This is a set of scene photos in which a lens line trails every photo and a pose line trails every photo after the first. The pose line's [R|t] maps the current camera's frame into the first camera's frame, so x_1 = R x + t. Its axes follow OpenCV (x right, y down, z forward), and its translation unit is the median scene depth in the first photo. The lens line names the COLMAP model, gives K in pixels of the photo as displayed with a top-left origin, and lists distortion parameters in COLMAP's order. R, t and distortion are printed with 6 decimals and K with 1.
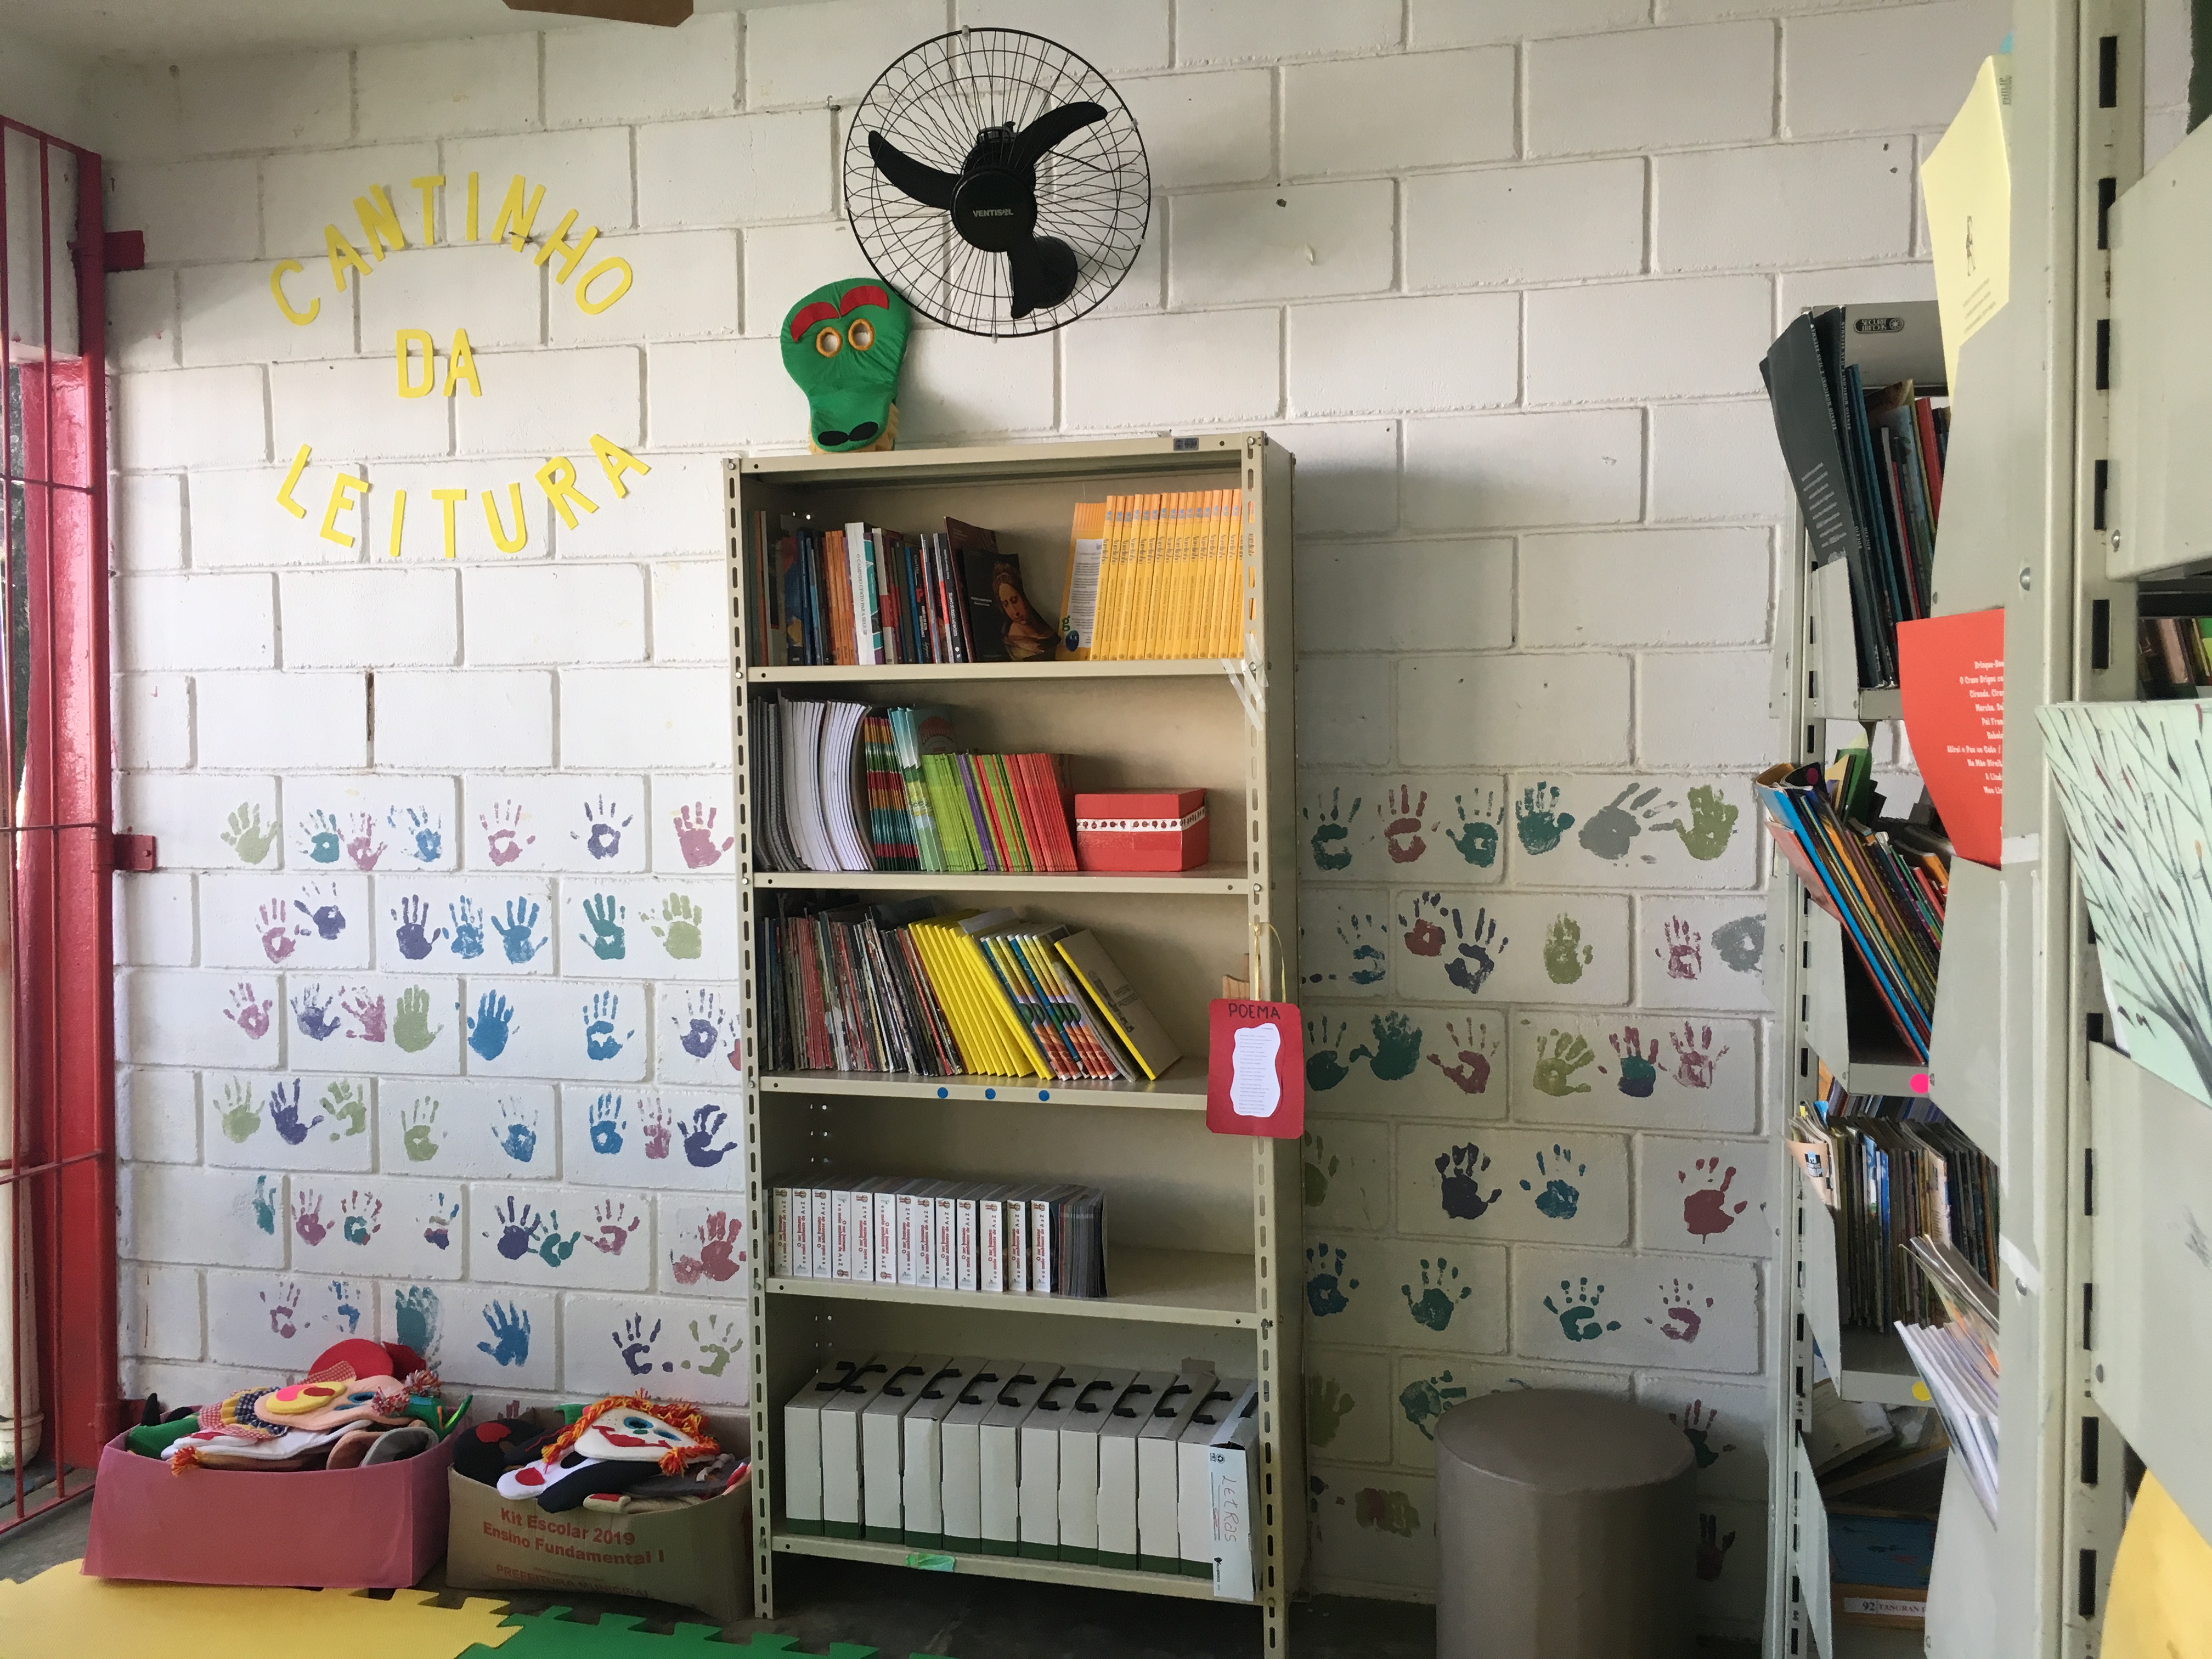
lens RADIAL K [[1879.6, 0, 1104.1], [0, 1879.6, 817.5], [0, 0, 1]] dist [0.093686, -0.131766]
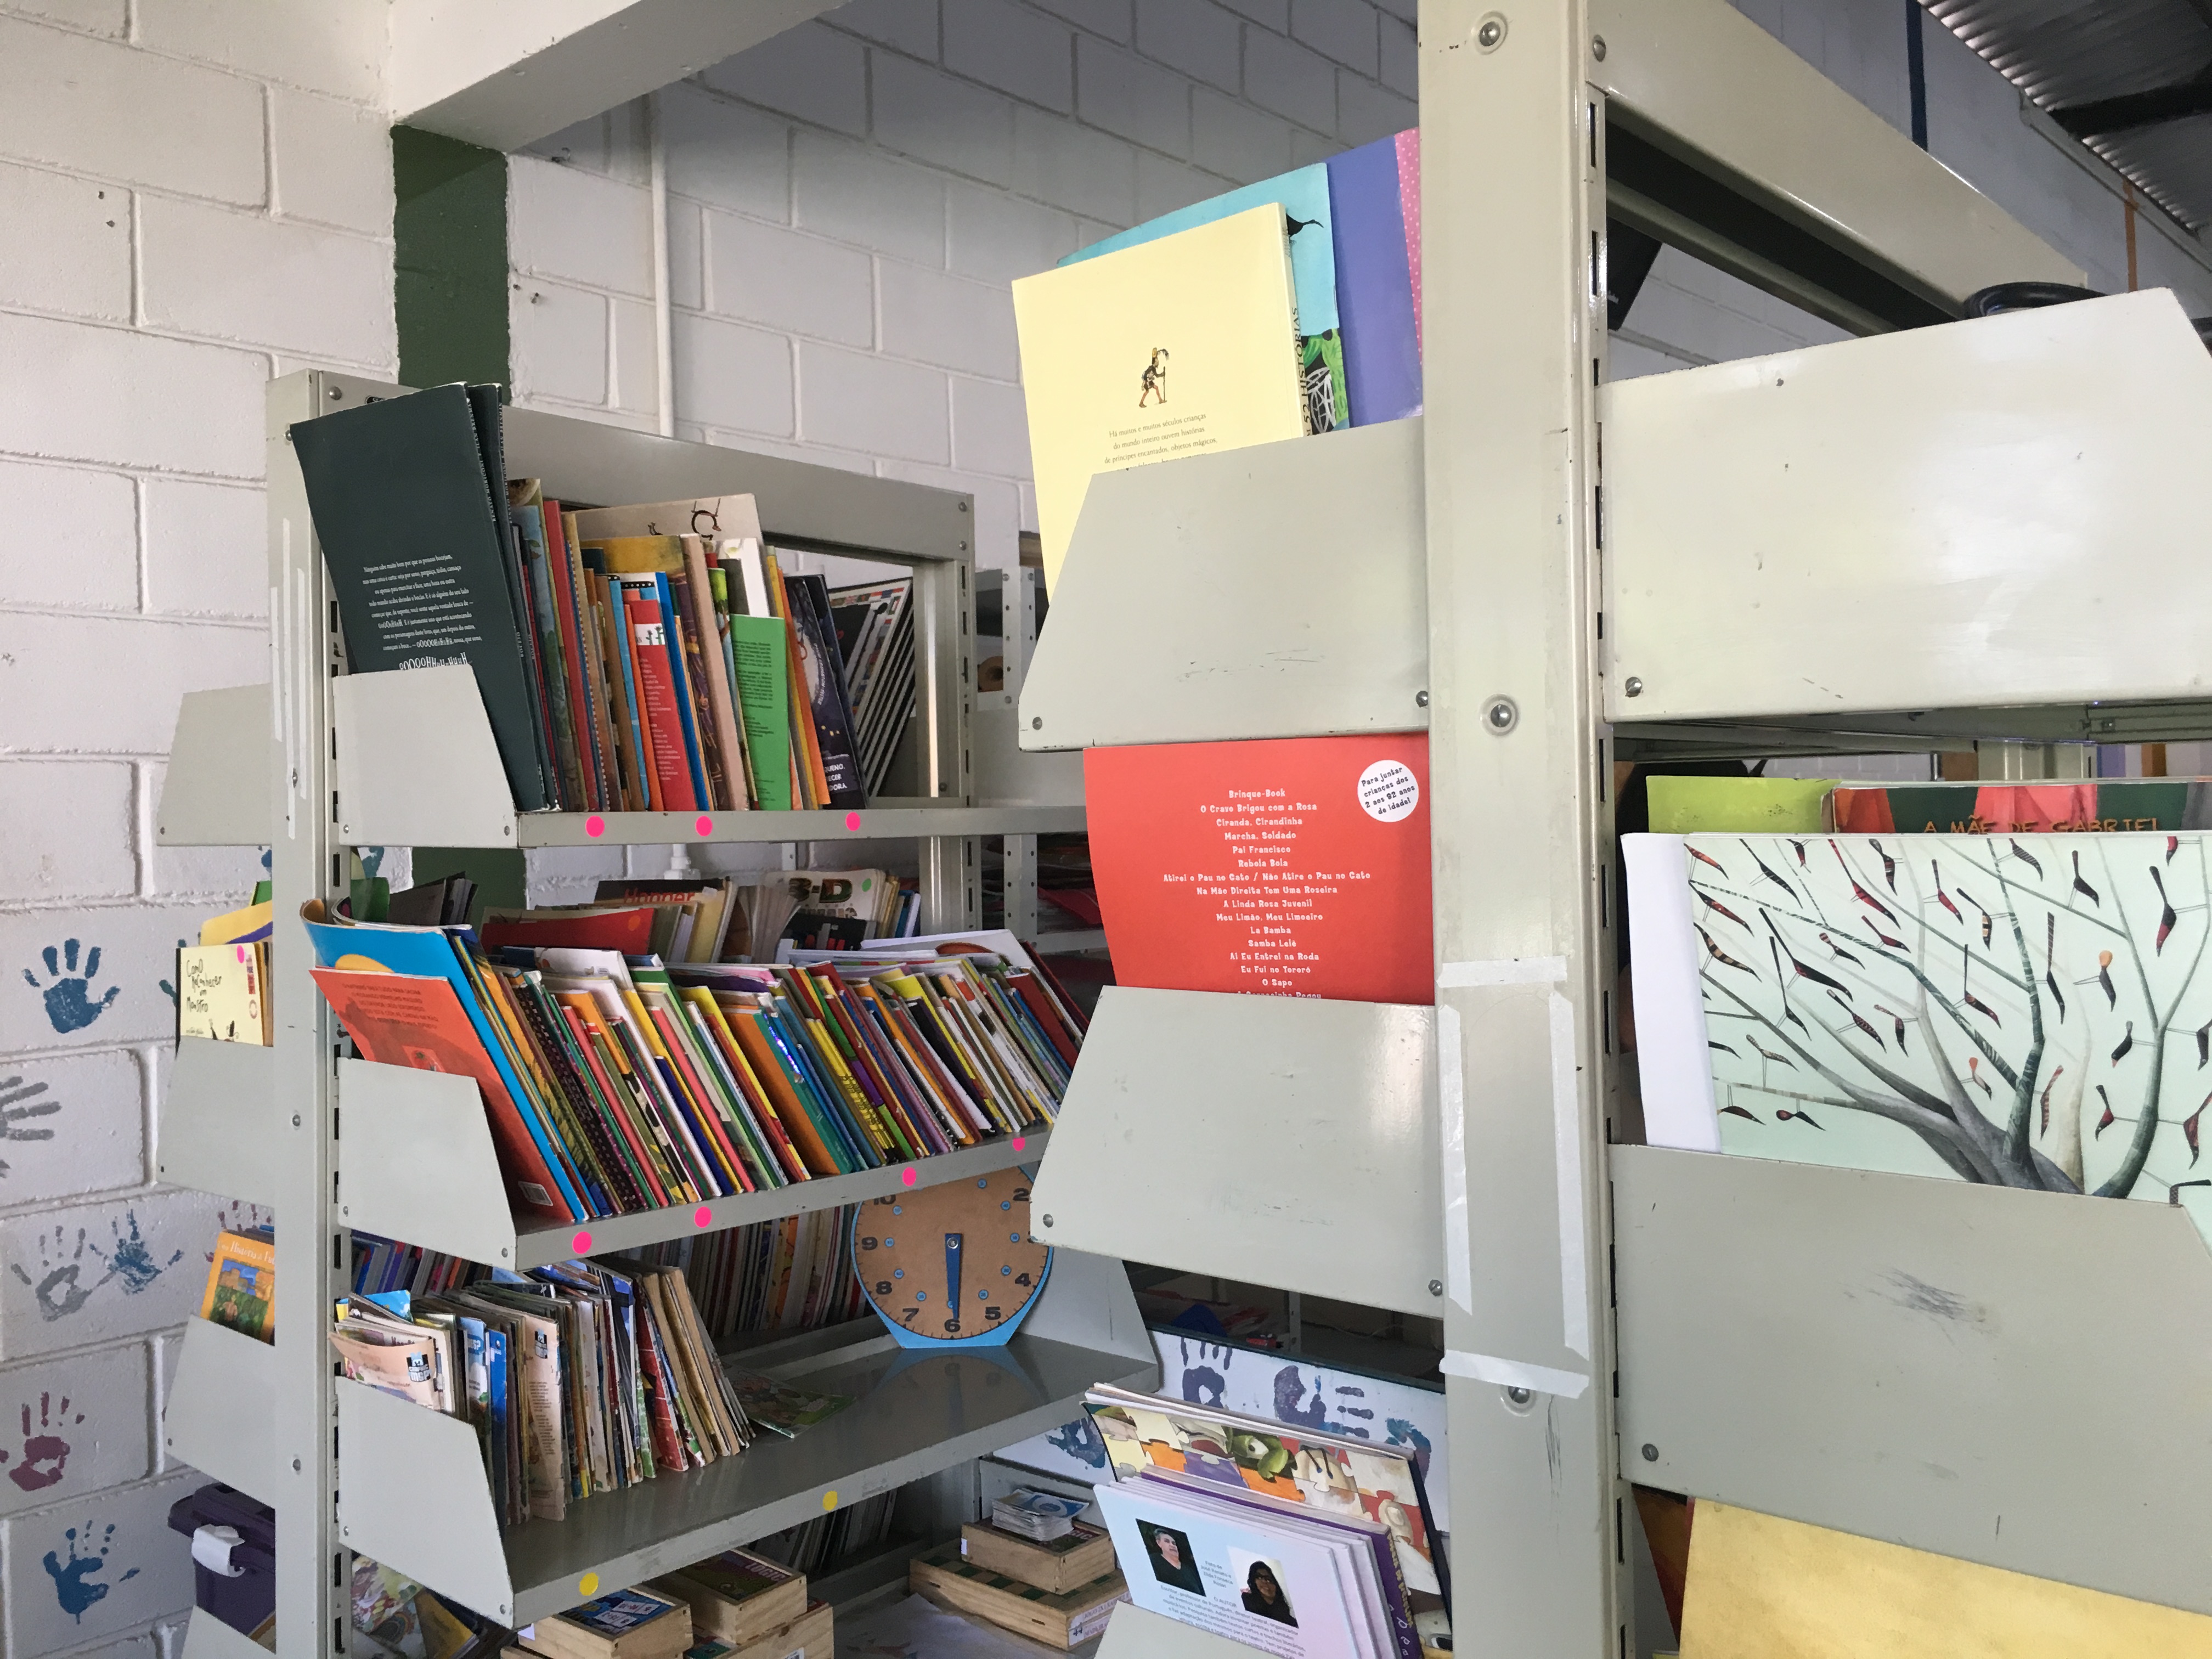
lens RADIAL K [[1884.6, 0, 1097.7], [0, 1884.6, 809.4], [0, 0, 1]] dist [0.092297, -0.127187]
pose [[0.464520, -0.000420, 0.885562, -0.143441], [0.058099, 0.997860, -0.030002, -0.014192], [-0.883654, 0.065387, 0.463551, 0.184472]]
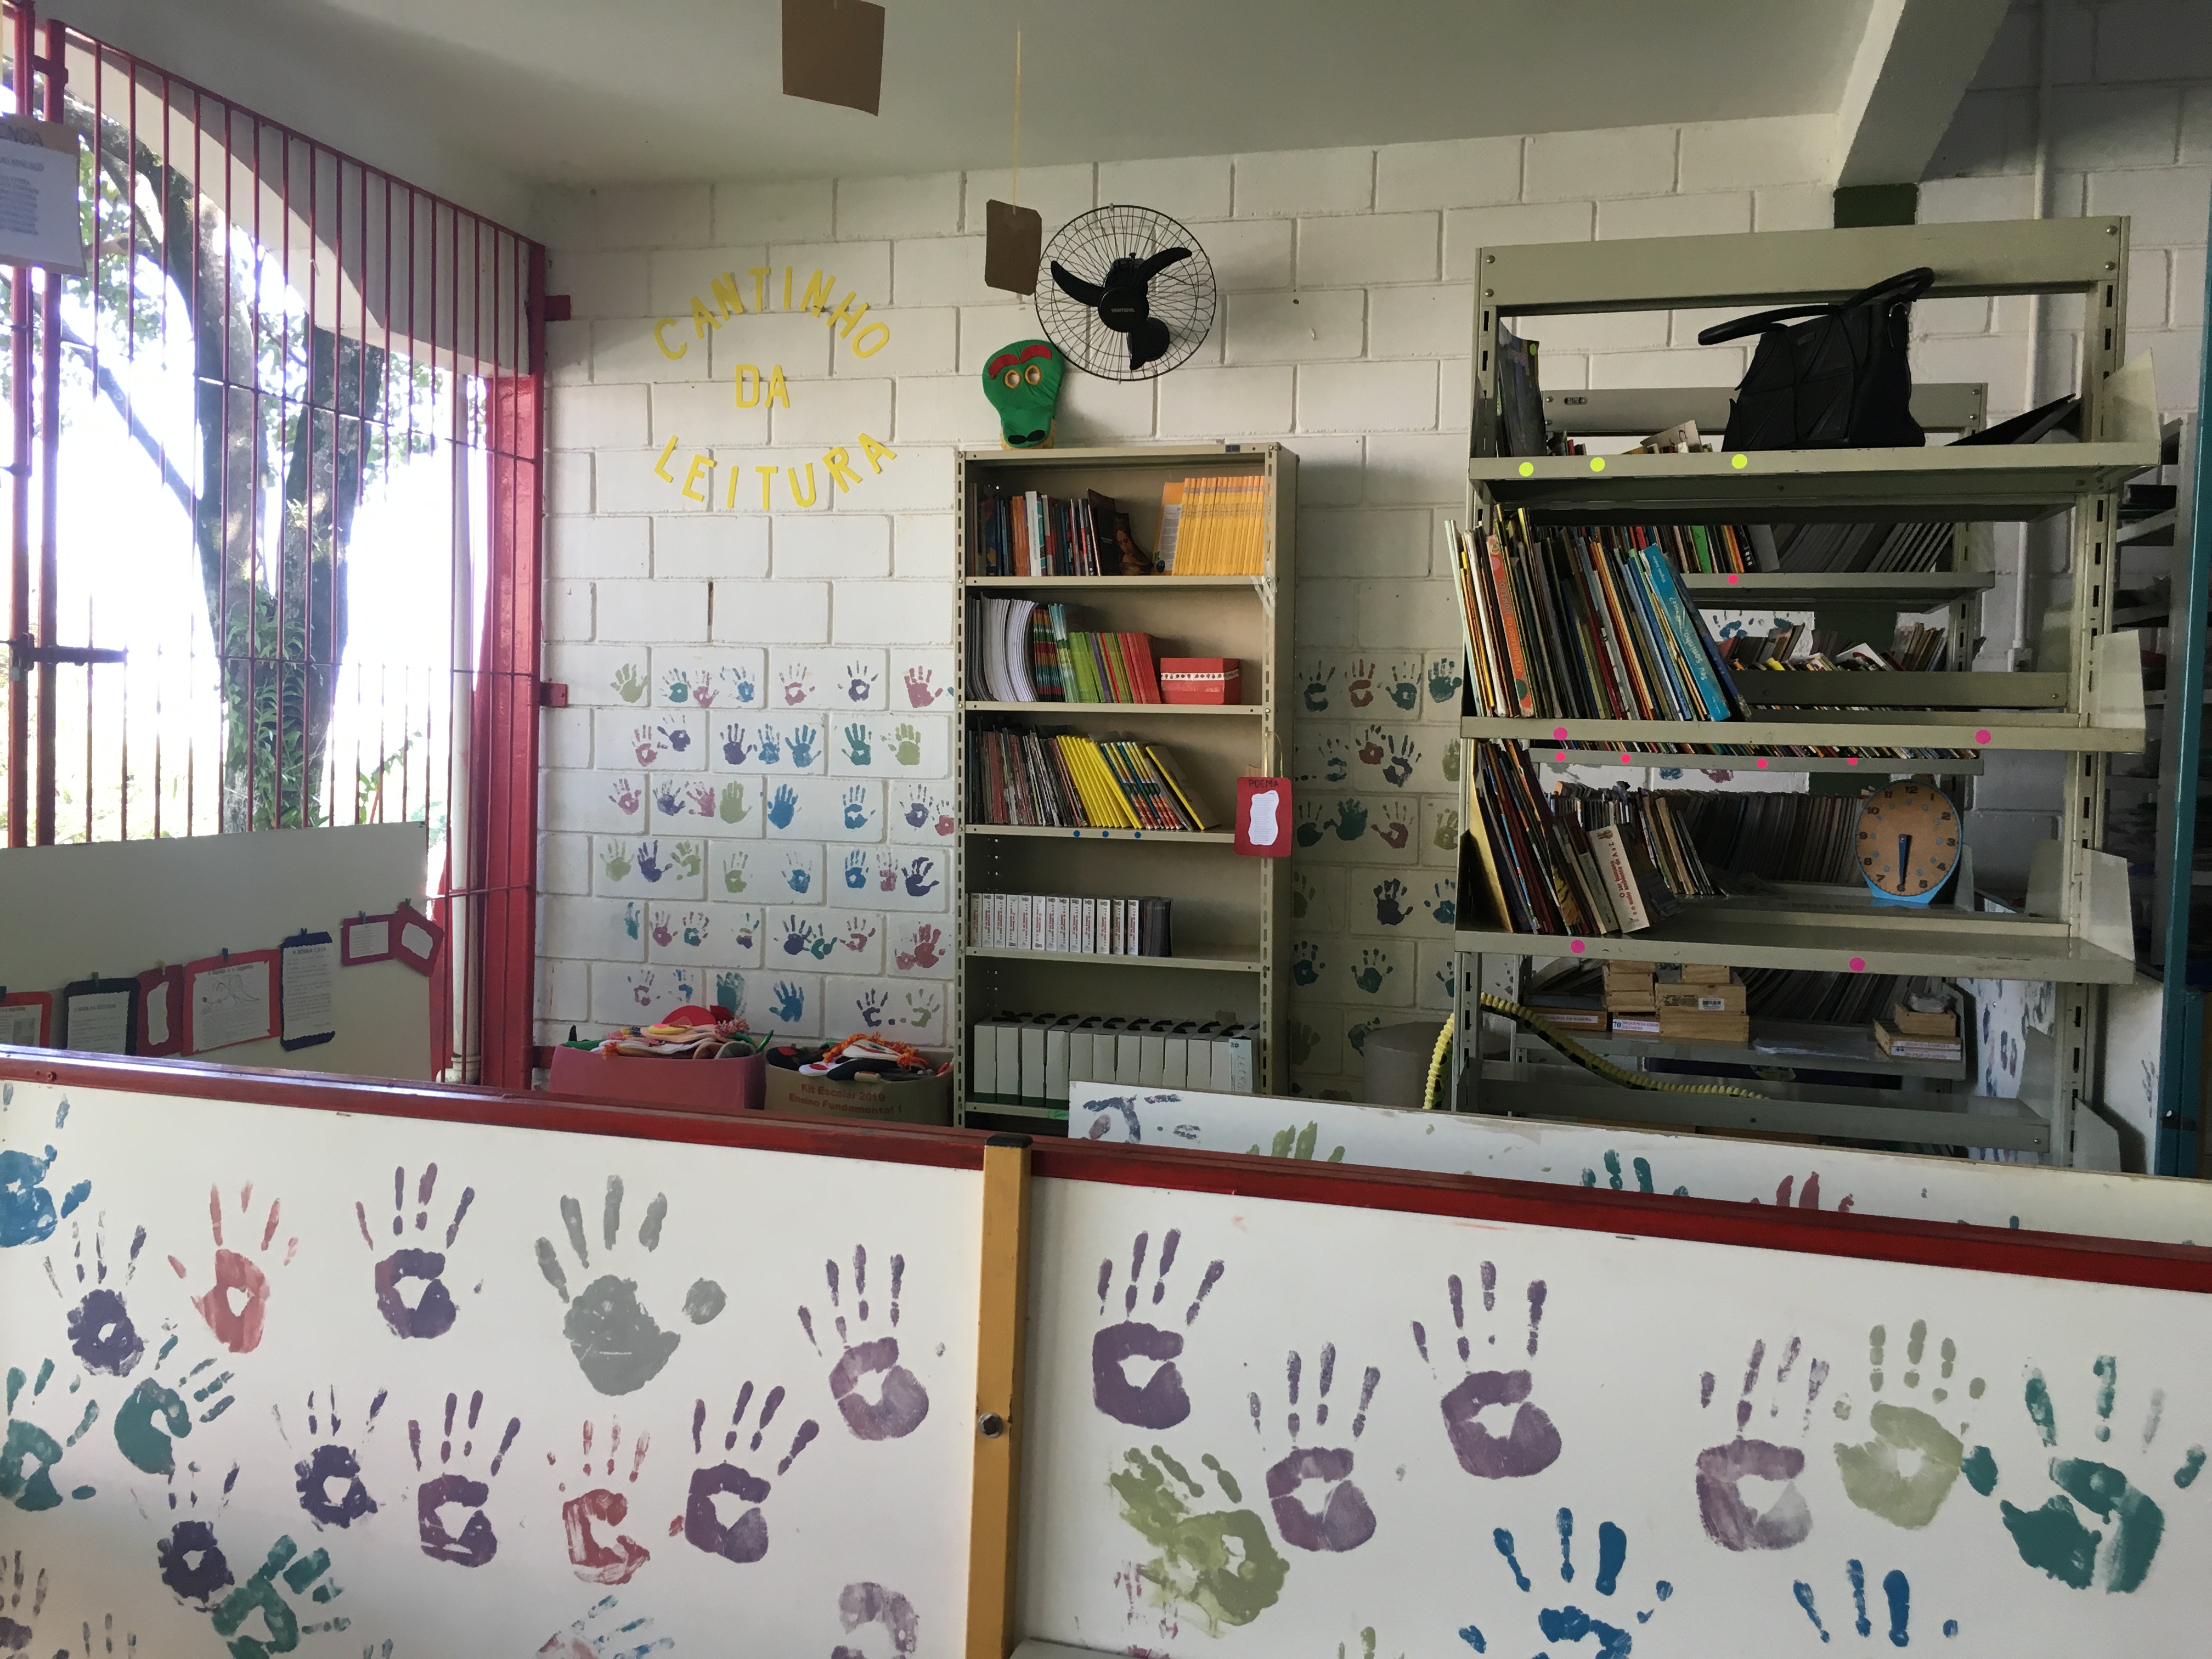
lens RADIAL K [[1884.6, 0, 1097.7], [0, 1884.6, 809.4], [0, 0, 1]] dist [0.092297, -0.127187]
pose [[0.999256, 0.027129, -0.027396, -0.020224], [-0.027064, 0.999630, 0.002734, 0.111325], [0.027460, -0.001991, 0.999621, -0.625879]]
